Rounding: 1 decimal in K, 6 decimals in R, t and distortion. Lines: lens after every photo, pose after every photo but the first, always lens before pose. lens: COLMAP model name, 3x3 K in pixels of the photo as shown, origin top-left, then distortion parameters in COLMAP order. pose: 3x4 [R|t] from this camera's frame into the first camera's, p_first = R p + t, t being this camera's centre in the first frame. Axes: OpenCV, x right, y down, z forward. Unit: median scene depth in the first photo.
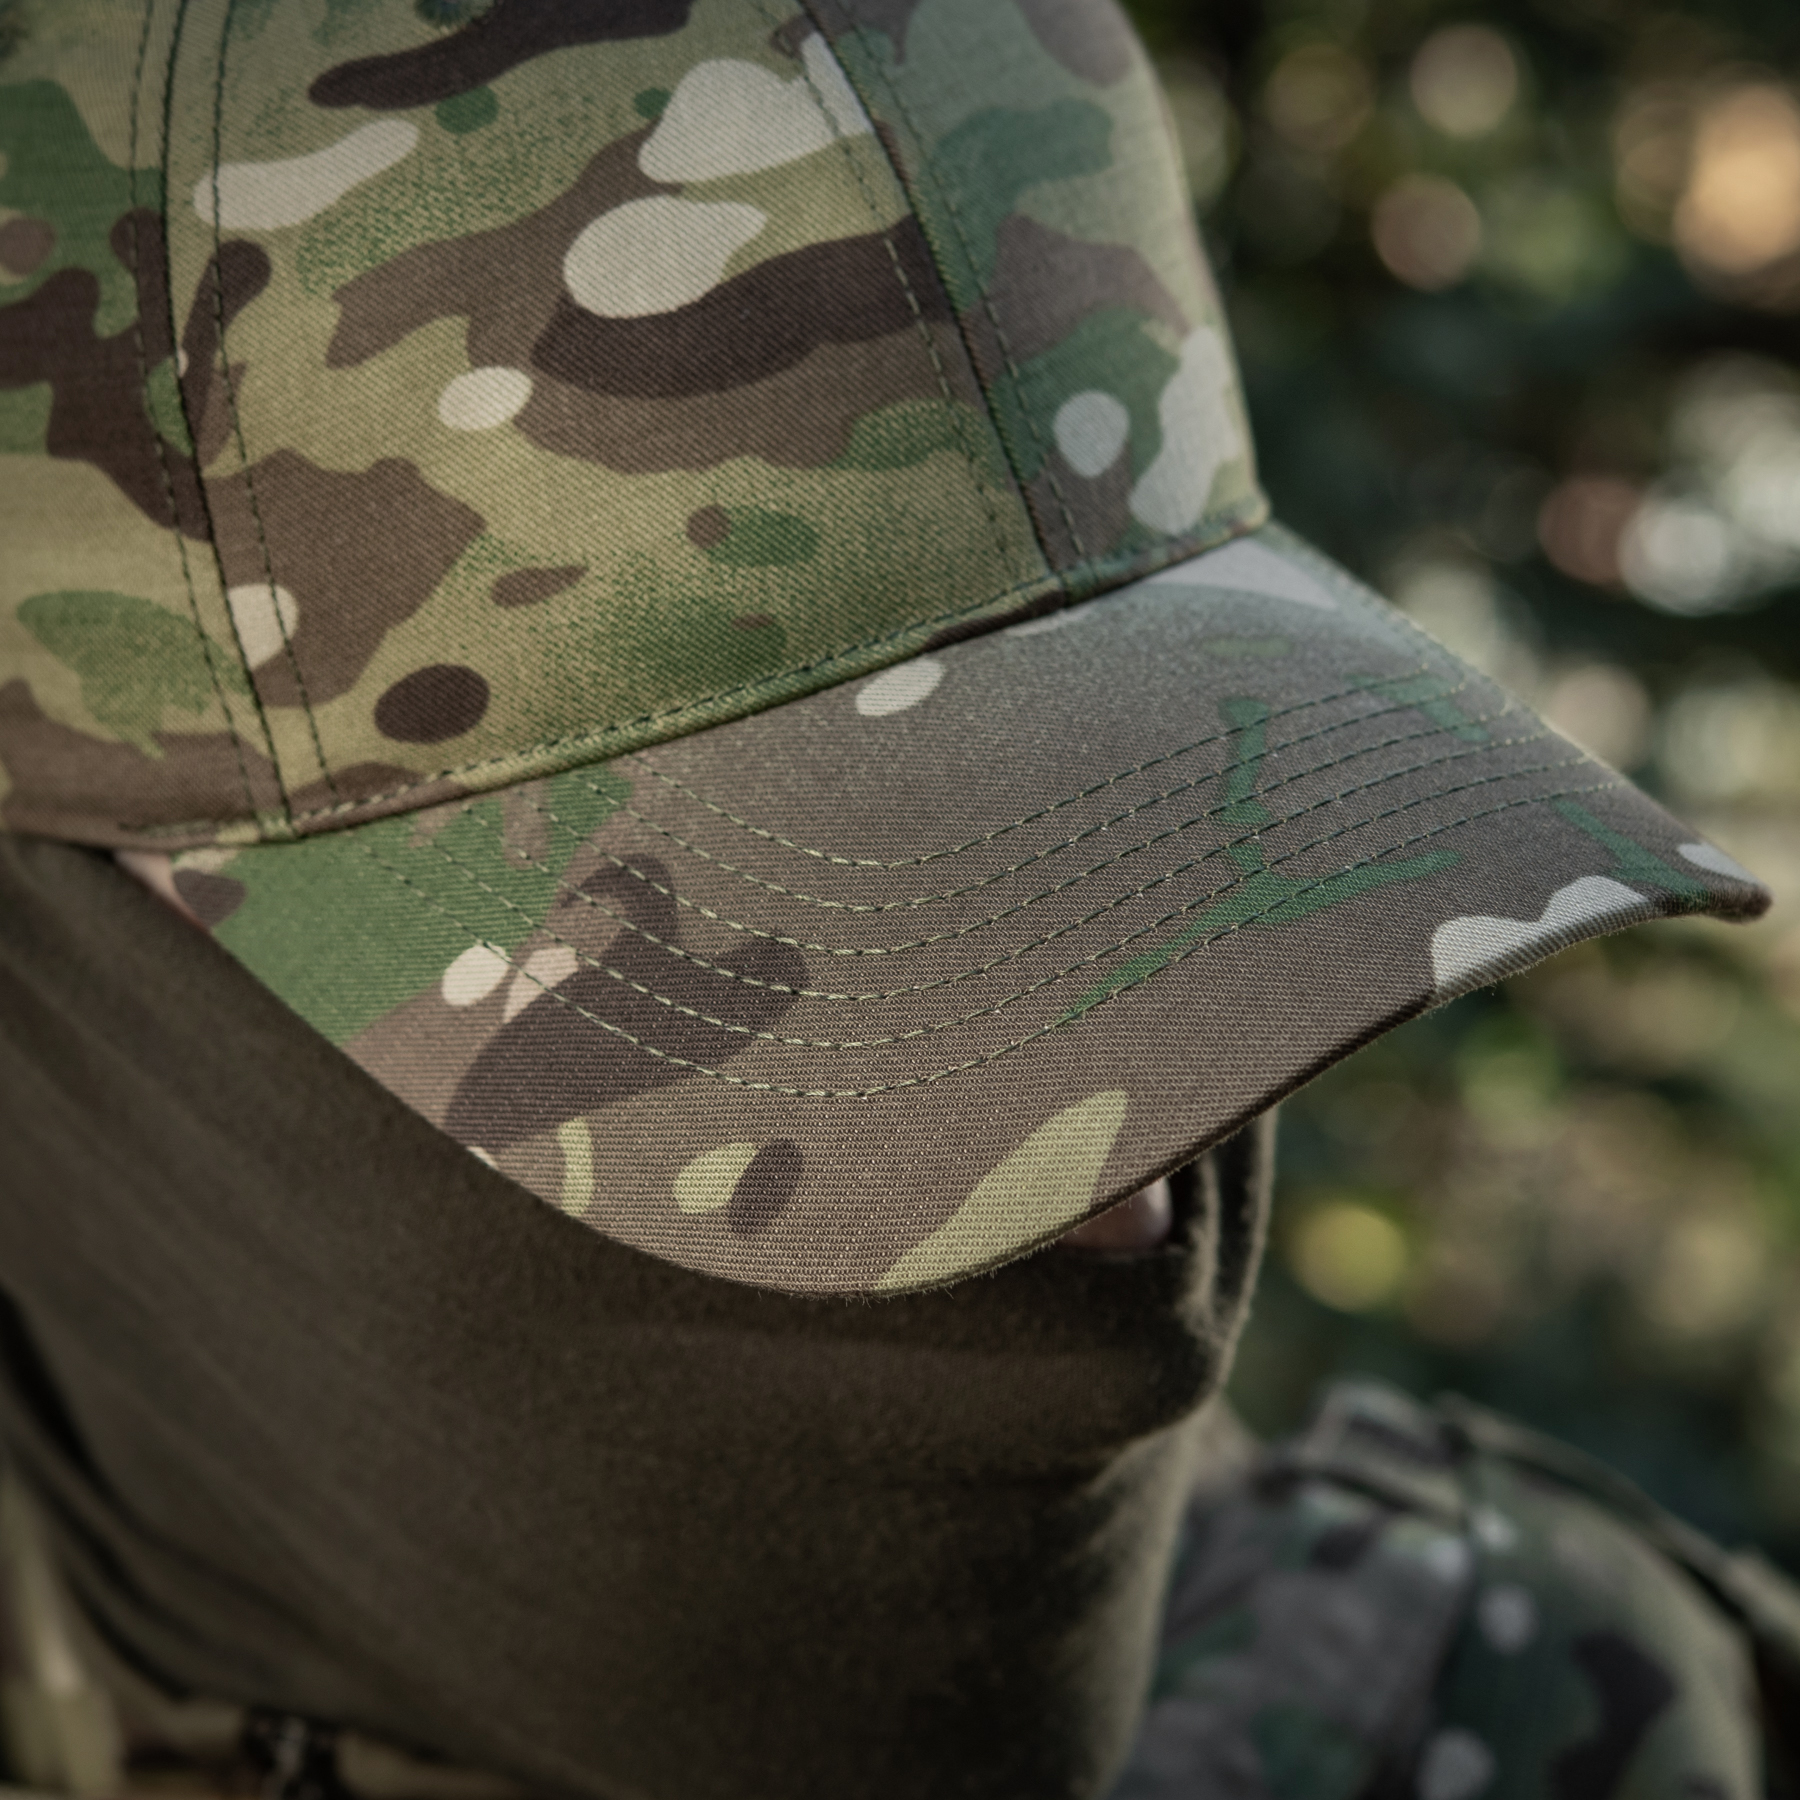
lens RADIAL K [[5991.7, 0, 900.0], [0, 5991.7, 900.0], [0, 0, 1]] dist [-0.101220, 2.267702]
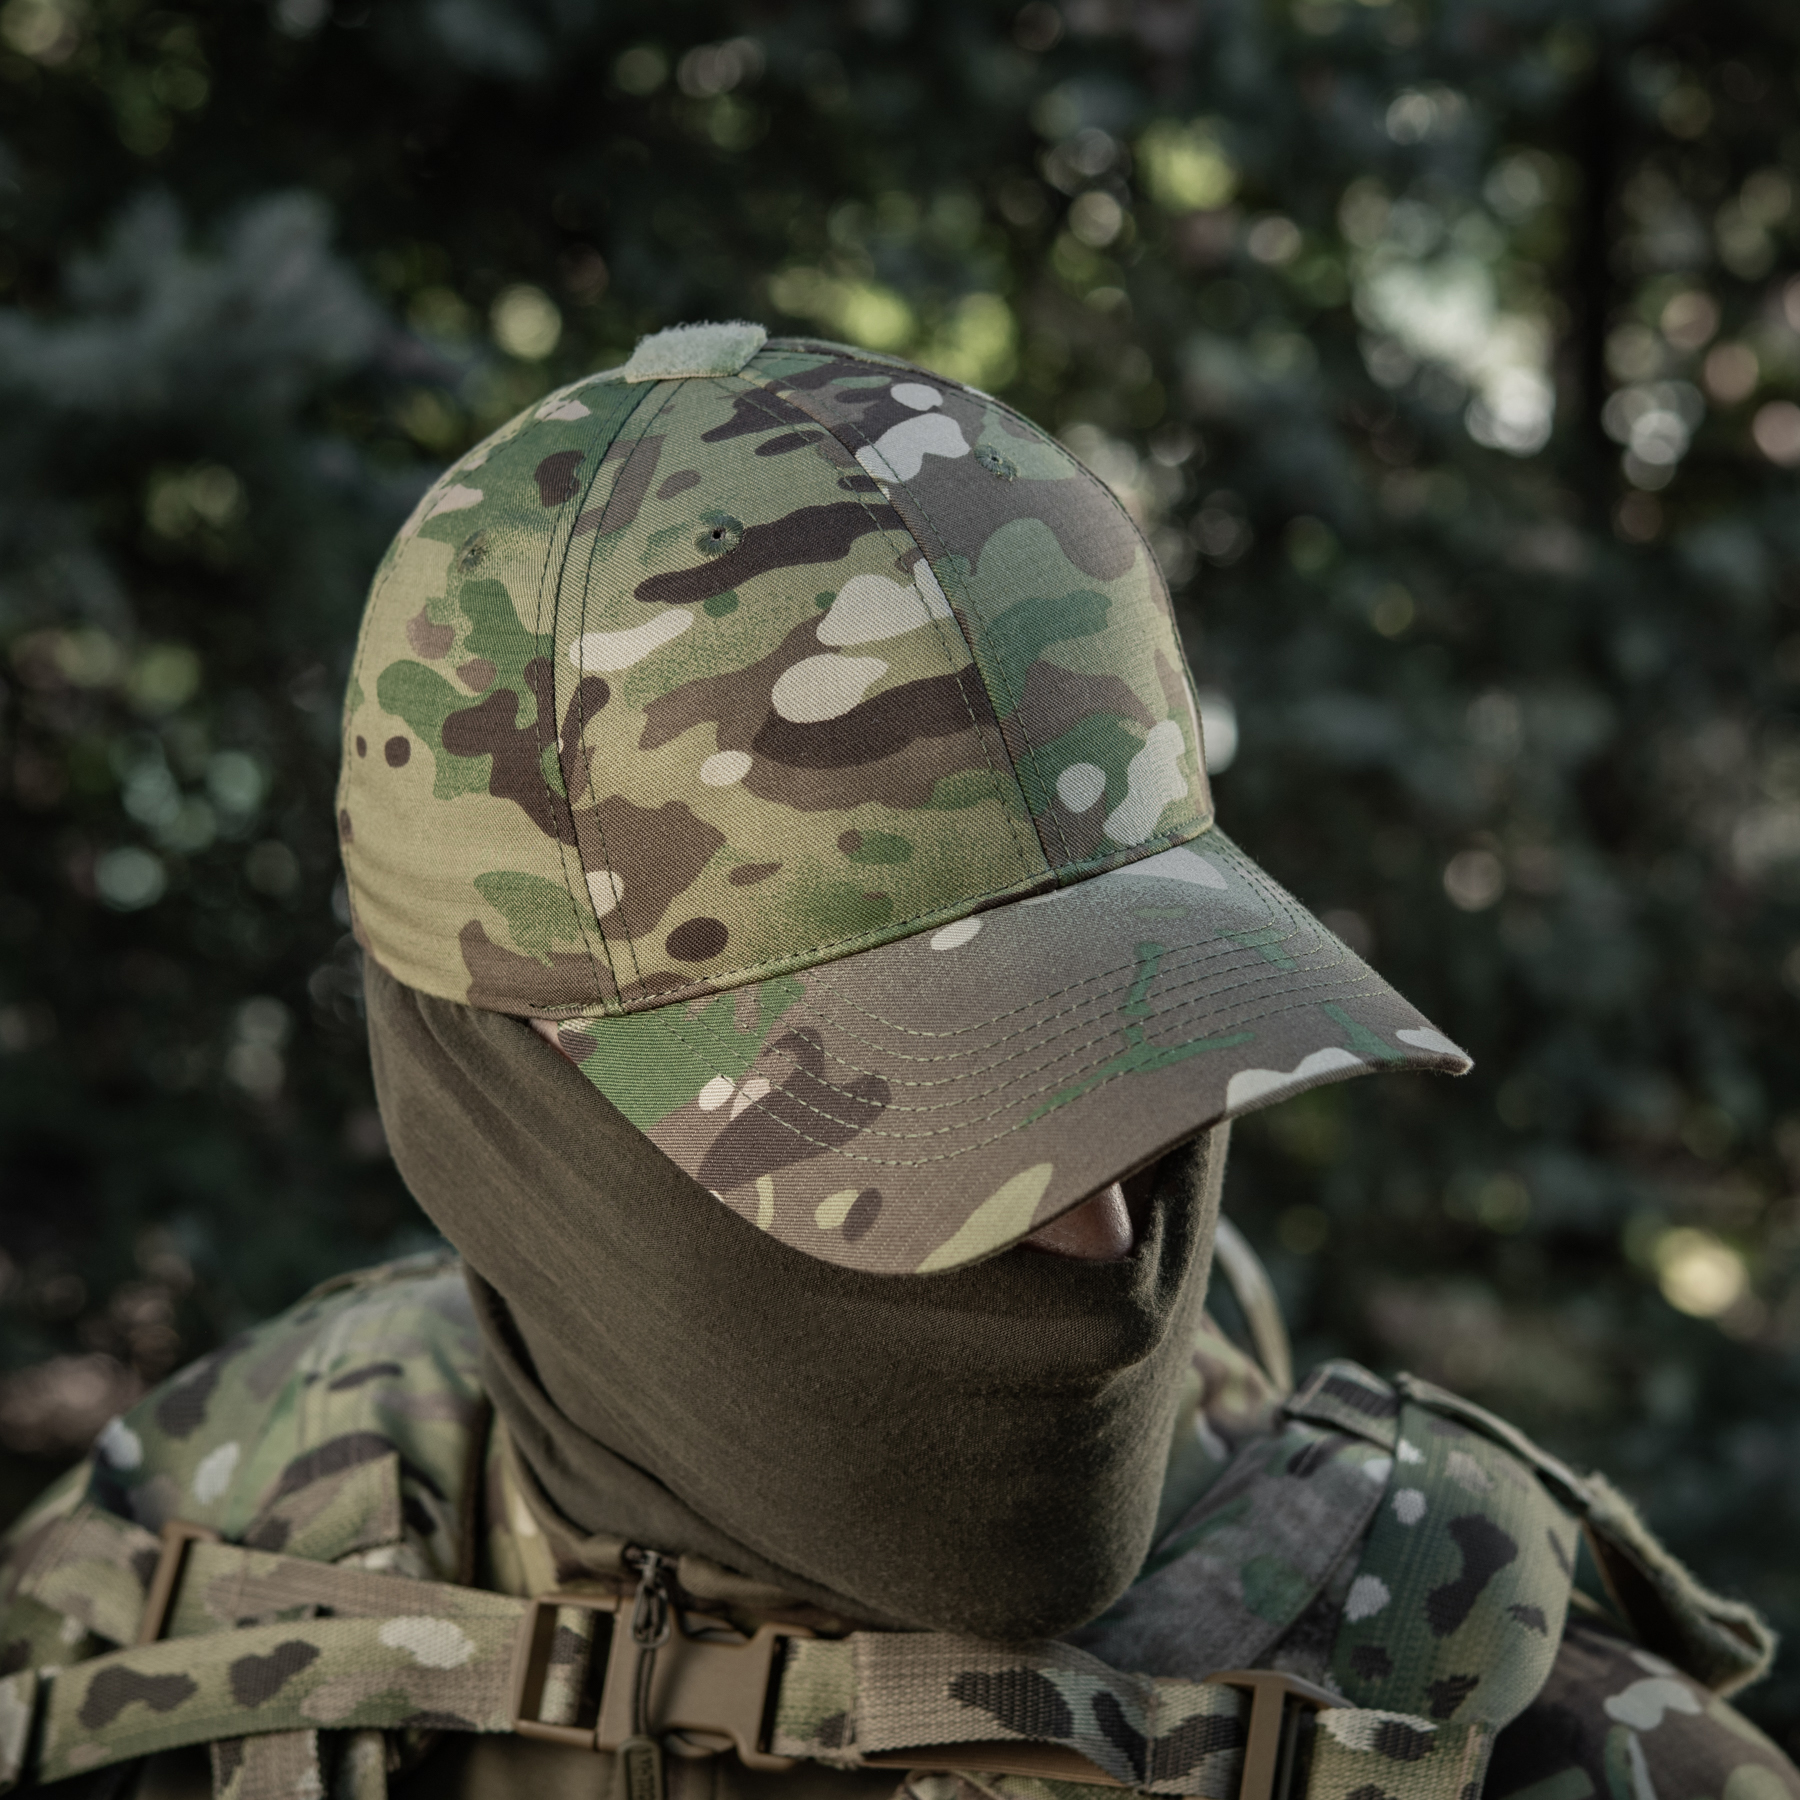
lens RADIAL K [[5246.6, 0, 900.0], [0, 5246.6, 900.0], [0, 0, 1]] dist [-0.144517, 22.011012]
pose [[0.992006, 0.011390, -0.125676, 0.176100], [-0.014380, 0.999634, -0.022908, -0.009849], [0.125370, 0.024532, 0.991807, -0.529209]]
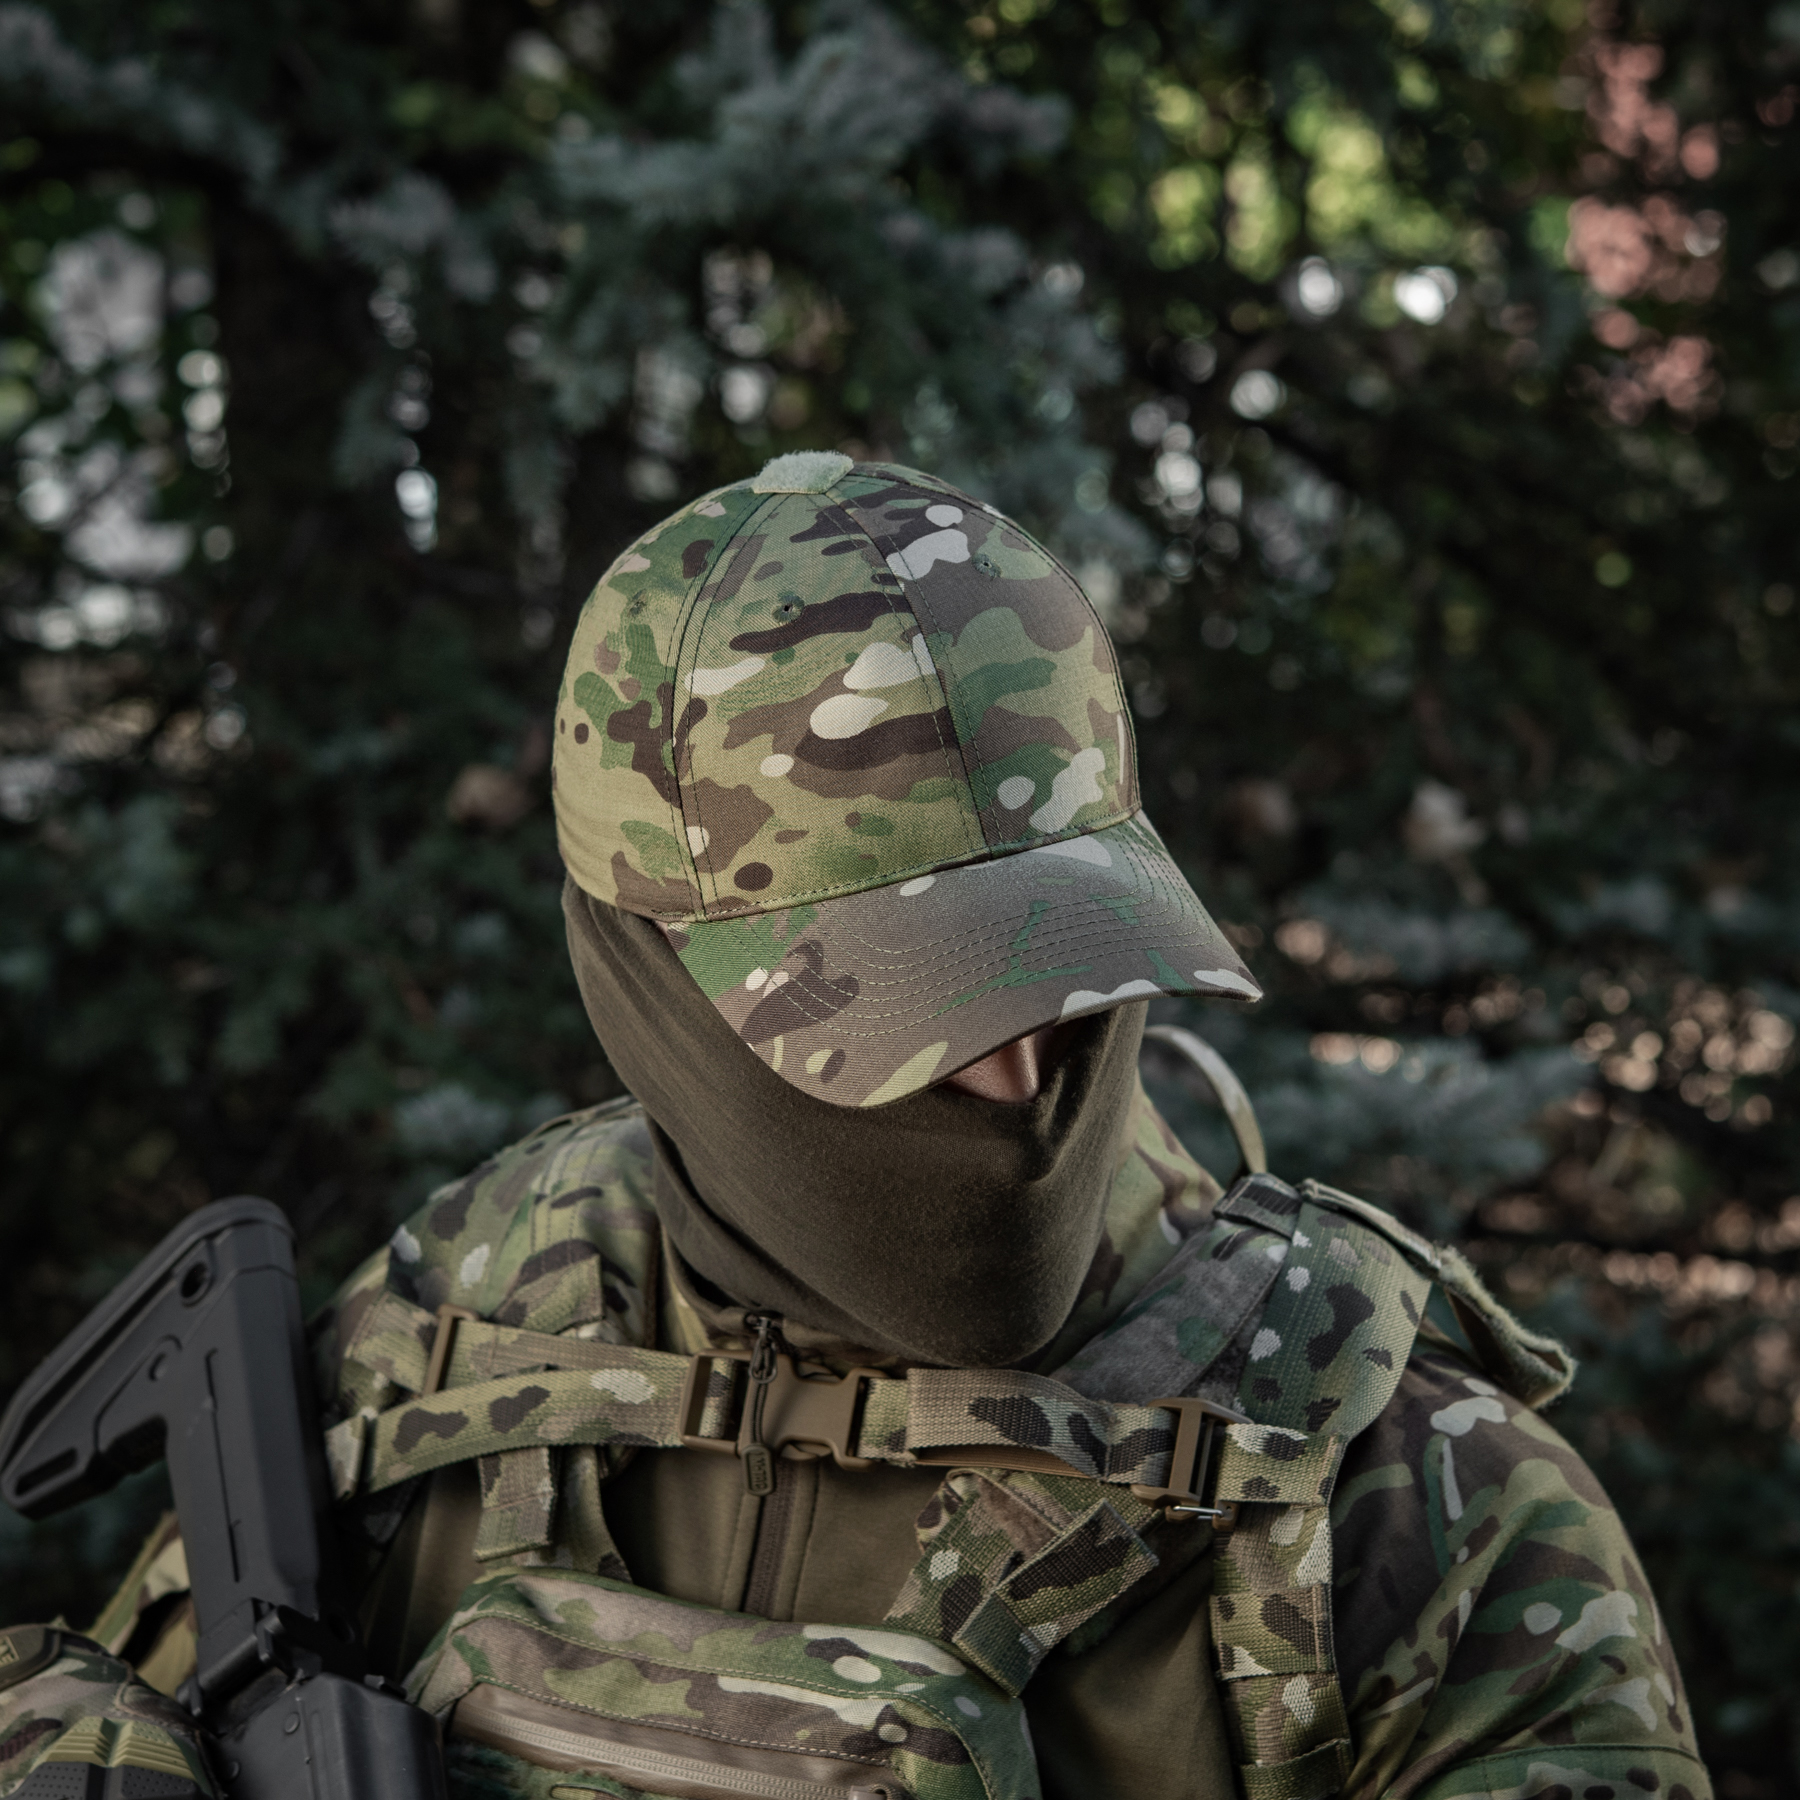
lens RADIAL K [[5991.7, 0, 900.0], [0, 5991.7, 900.0], [0, 0, 1]] dist [-0.101220, 2.267702]
pose [[0.964238, 0.084168, -0.251316, 0.658234], [-0.082187, 0.996447, 0.018385, -0.077062], [0.251971, 0.002927, 0.967730, -1.570686]]
